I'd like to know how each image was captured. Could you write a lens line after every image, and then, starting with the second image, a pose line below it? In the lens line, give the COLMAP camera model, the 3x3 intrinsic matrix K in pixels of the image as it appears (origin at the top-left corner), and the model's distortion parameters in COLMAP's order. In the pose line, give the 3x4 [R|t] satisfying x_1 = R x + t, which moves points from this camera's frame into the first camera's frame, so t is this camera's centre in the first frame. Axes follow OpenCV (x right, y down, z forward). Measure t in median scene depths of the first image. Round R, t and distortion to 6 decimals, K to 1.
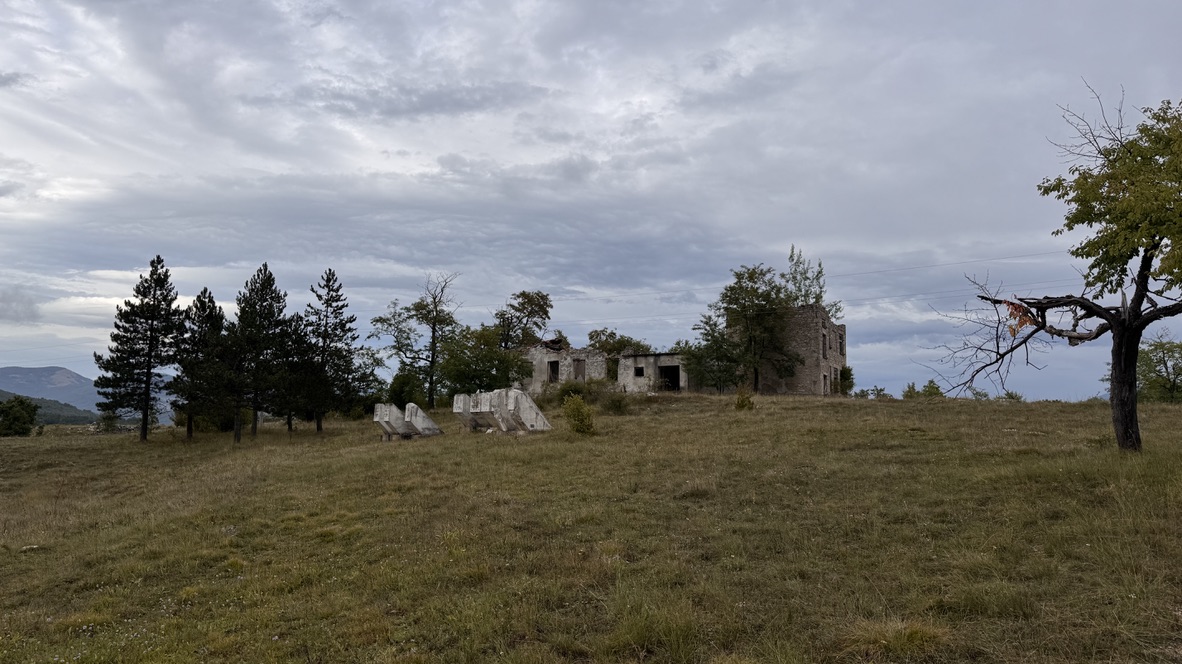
lens RADIAL K [[846.4, 0, 591.0], [0, 846.4, 332.0], [0, 0, 1]] dist [0.113478, -0.200799]
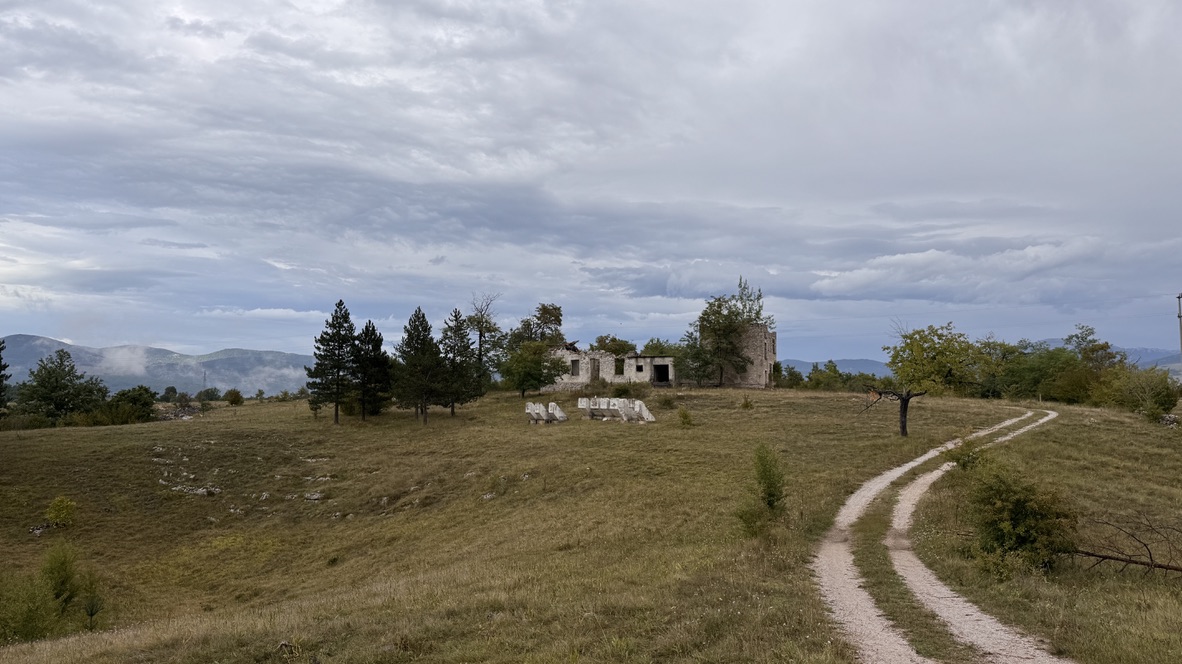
lens RADIAL K [[844.3, 0, 591.0], [0, 844.3, 332.0], [0, 0, 1]] dist [0.098152, -0.172572]
pose [[0.994007, -0.002245, 0.109294, -0.316216], [-0.002701, 0.998980, 0.045080, -0.137974], [-0.109284, -0.045105, 0.992987, -0.715544]]
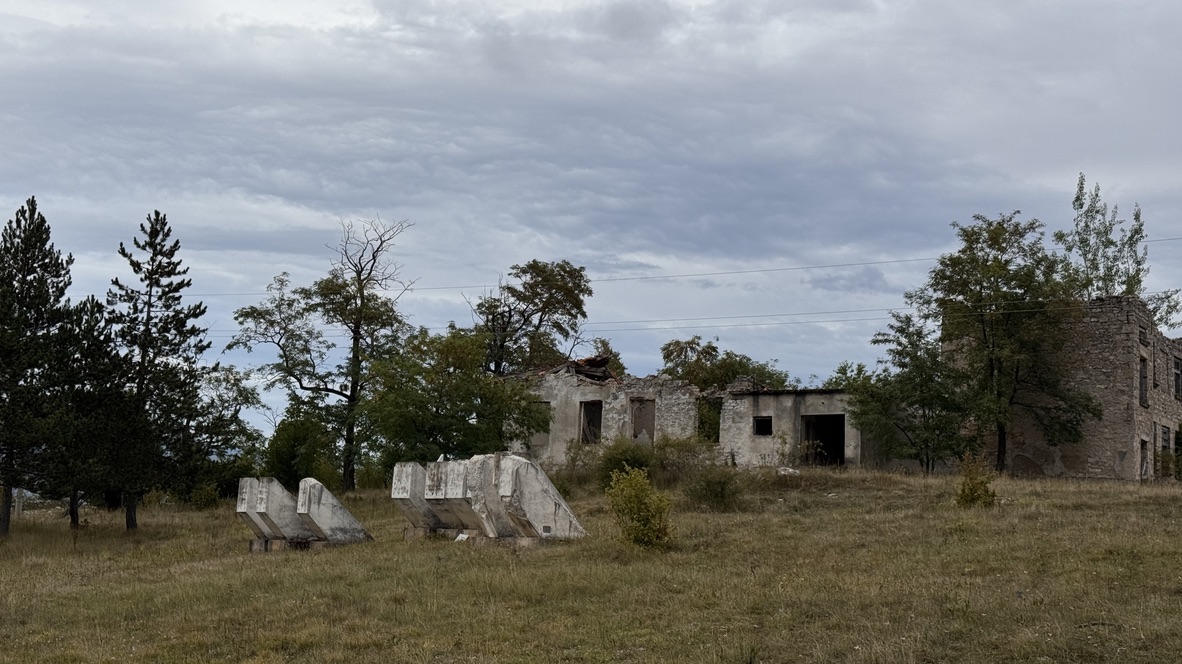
lens RADIAL K [[1692.9, 0, 579.6], [0, 1692.9, 335.5], [0, 0, 1]] dist [0.117148, -0.066262]
pose [[0.998498, 0.017514, -0.051907, 0.000066], [-0.017764, 0.999833, -0.004360, 0.000162], [0.051822, 0.005276, 0.998642, -0.002905]]
